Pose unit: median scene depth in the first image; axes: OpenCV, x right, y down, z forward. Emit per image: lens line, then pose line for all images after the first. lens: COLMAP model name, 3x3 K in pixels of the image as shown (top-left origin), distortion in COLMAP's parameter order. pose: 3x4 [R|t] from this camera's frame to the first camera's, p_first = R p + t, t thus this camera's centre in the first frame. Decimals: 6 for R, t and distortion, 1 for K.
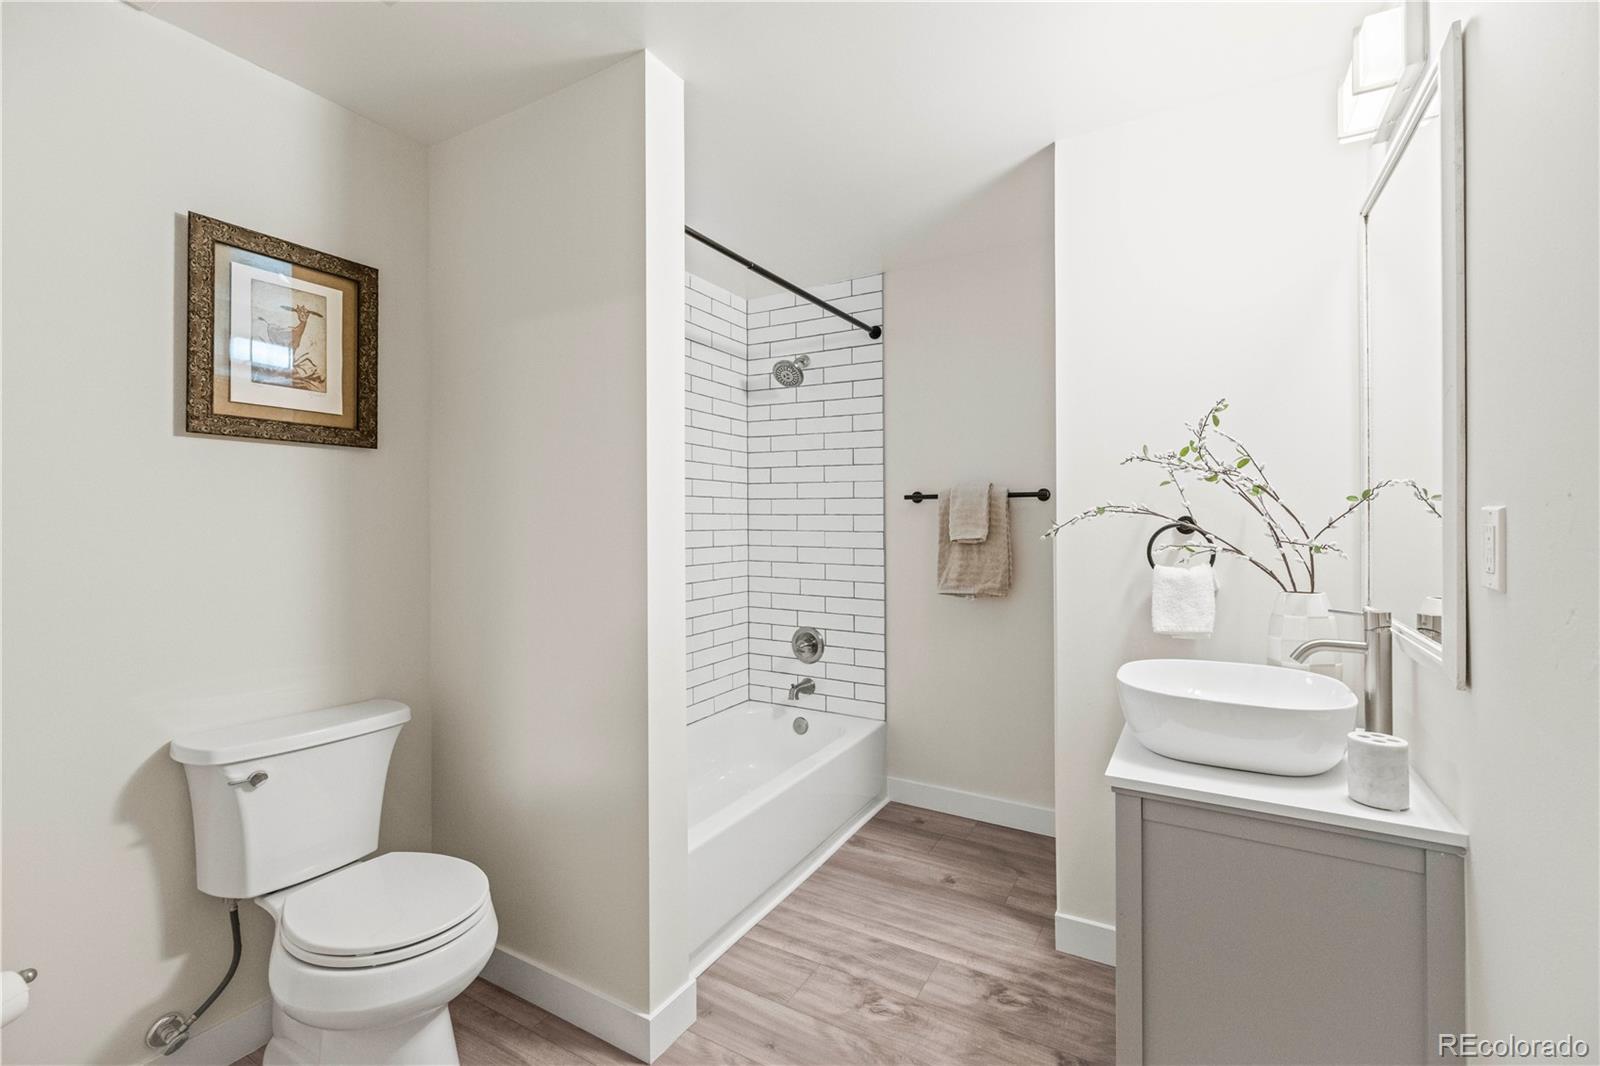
lens RADIAL K [[682.3, 0, 802.6], [0, 682.3, 518.9], [0, 0, 1]] dist [-0.000246, 0.000314]
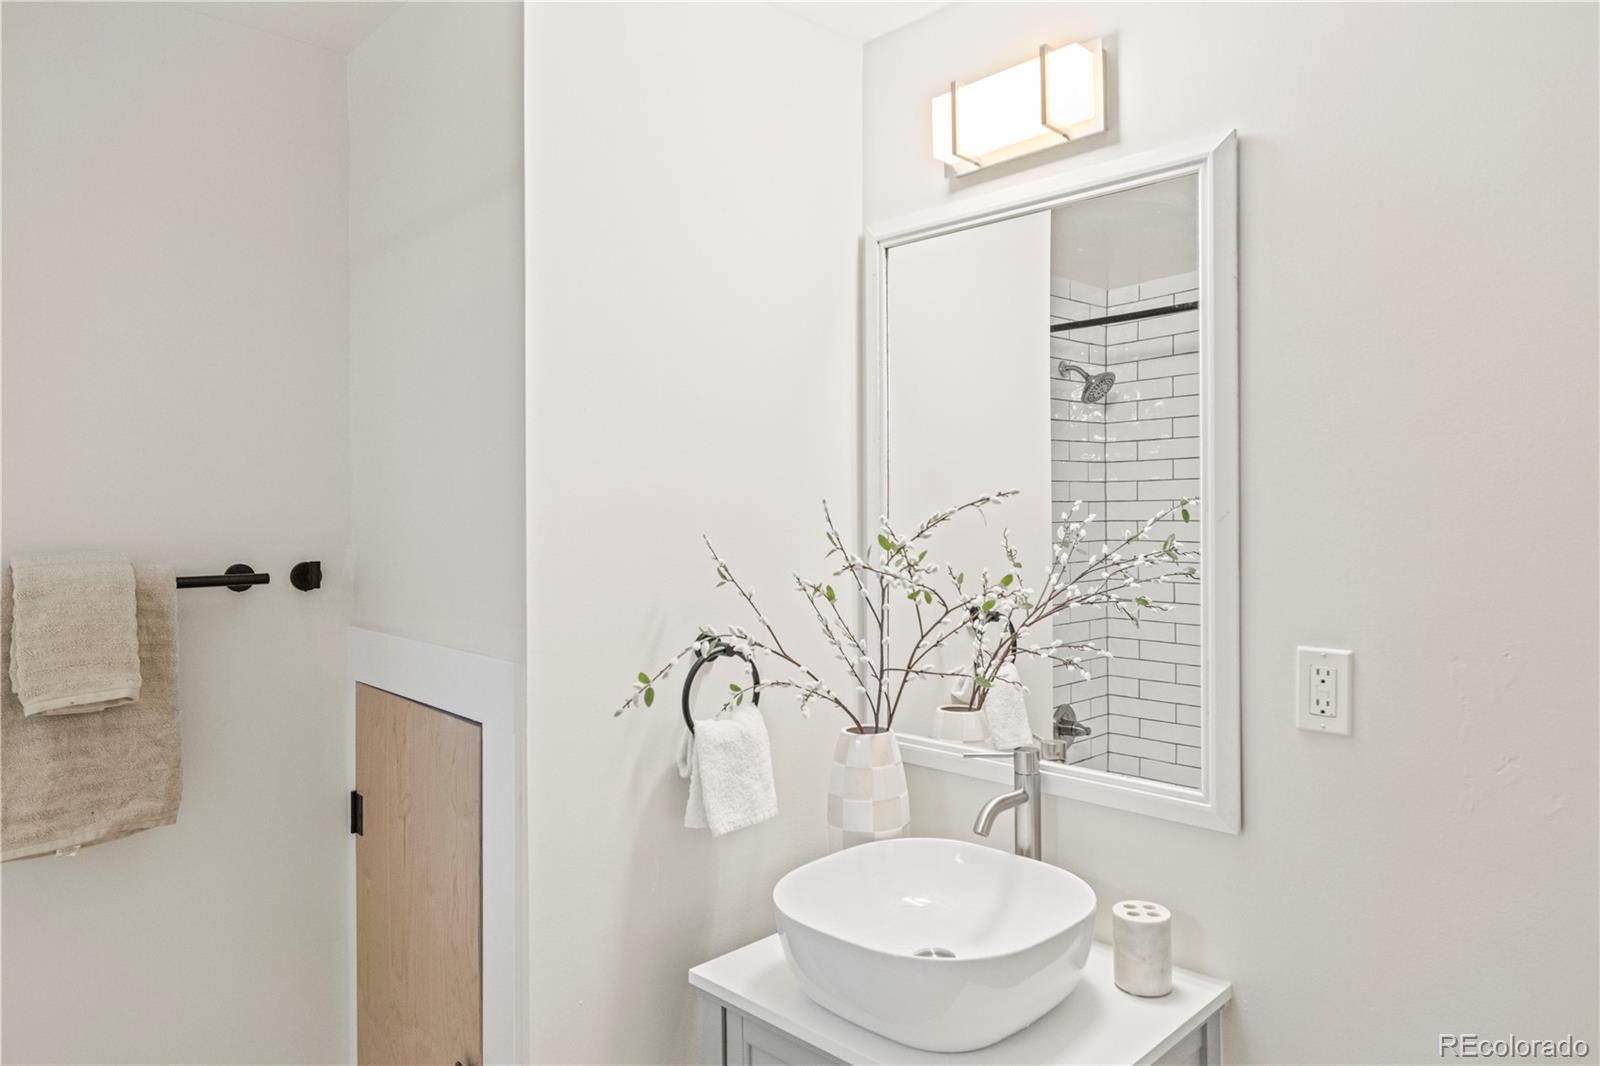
lens RADIAL K [[1009.6, 0, 798.4], [0, 1009.6, 525.4], [0, 0, 1]] dist [0.002705, -0.000140]
pose [[0.266017, -0.007400, 0.963940, -0.176034], [0.008424, 0.999950, 0.005351, -0.061968], [-0.963931, 0.006697, 0.266066, 0.393894]]
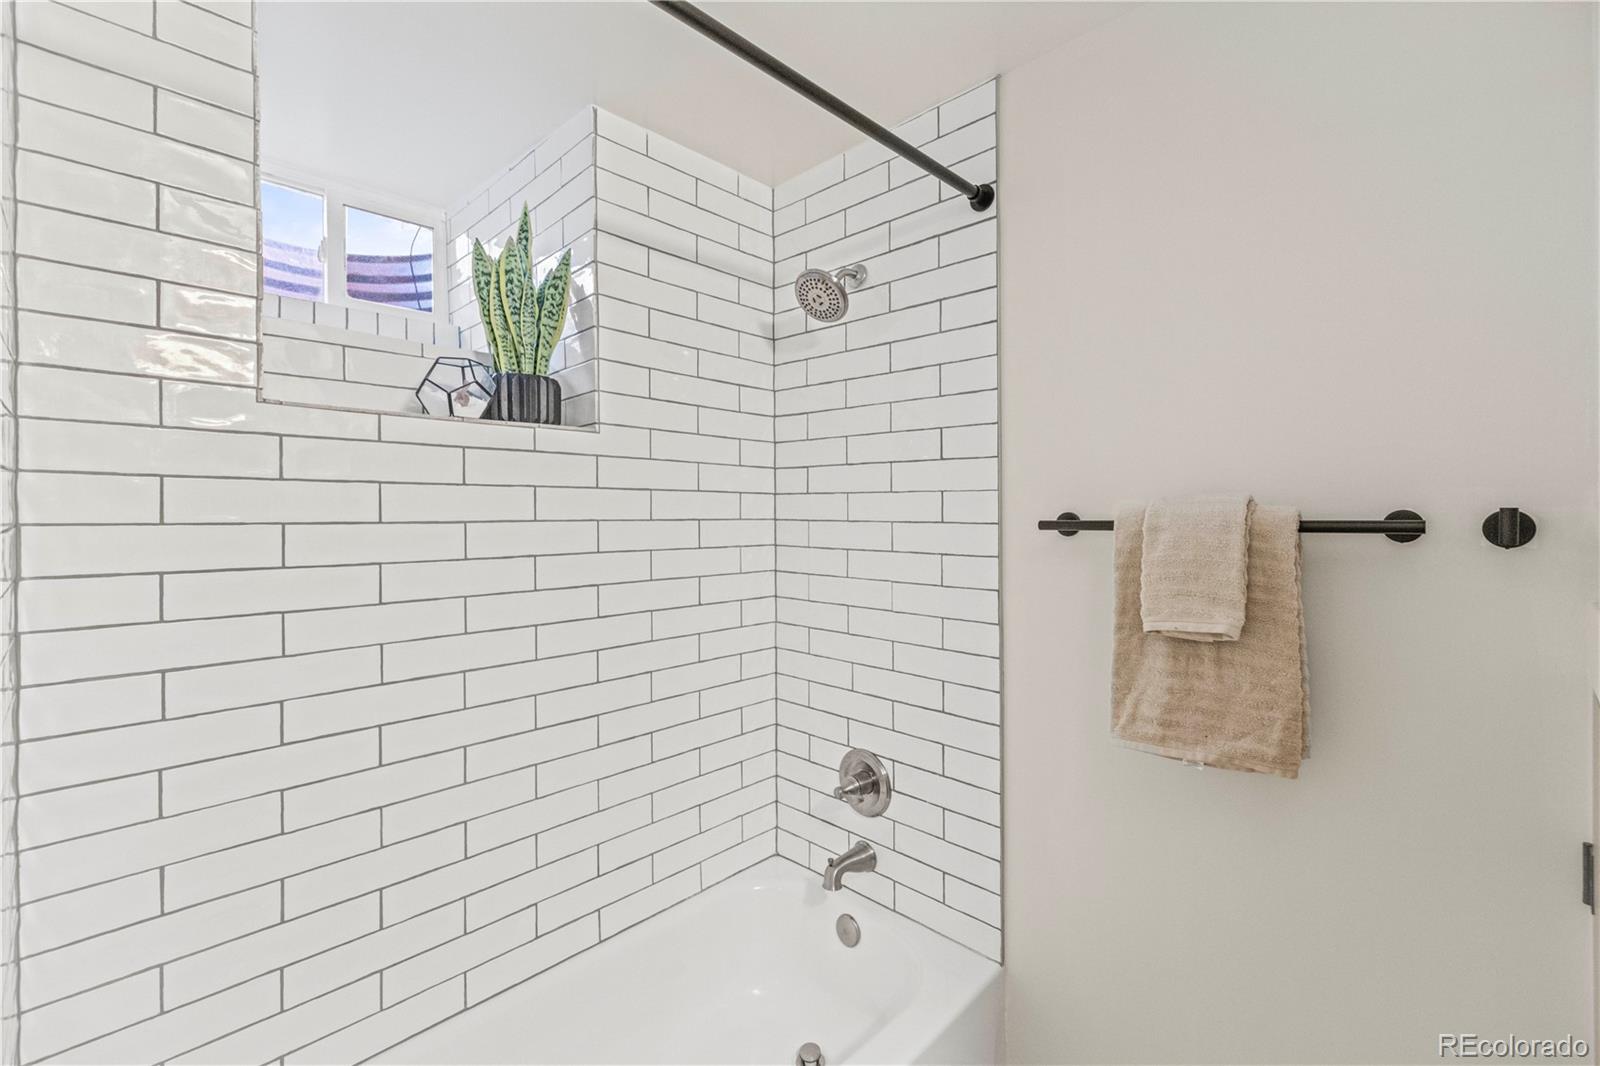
lens RADIAL K [[682.3, 0, 805.9], [0, 682.3, 520.6], [0, 0, 1]] dist [-0.000246, 0.000314]
pose [[0.971393, 0.000285, -0.237478, 0.097818], [0.001721, 0.999965, 0.008241, -0.036709], [0.237472, -0.008414, 0.971358, 0.466123]]
